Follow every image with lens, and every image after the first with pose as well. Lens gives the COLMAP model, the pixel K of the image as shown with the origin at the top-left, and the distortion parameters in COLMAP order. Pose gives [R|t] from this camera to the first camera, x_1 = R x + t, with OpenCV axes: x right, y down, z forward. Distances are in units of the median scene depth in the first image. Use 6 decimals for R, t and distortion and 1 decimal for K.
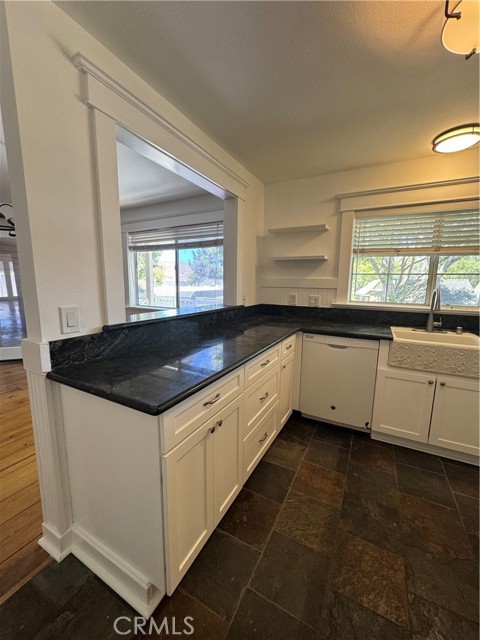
lens RADIAL K [[257.0, 0, 240.4], [0, 257.0, 321.3], [0, 0, 1]] dist [0.001146, 0.000007]
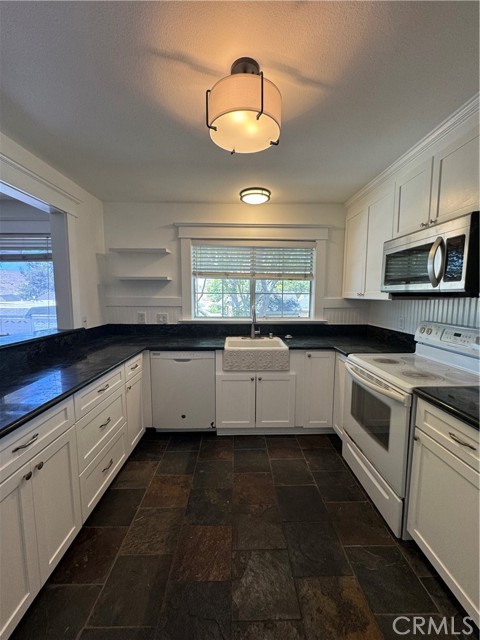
lens RADIAL K [[257.0, 0, 239.4], [0, 257.0, 321.3], [0, 0, 1]] dist [0.001146, 0.000007]
pose [[0.875370, -0.061165, 0.479569, 0.074801], [0.083134, 0.996233, -0.024687, -0.020432], [-0.476252, 0.061479, 0.877157, -0.099937]]
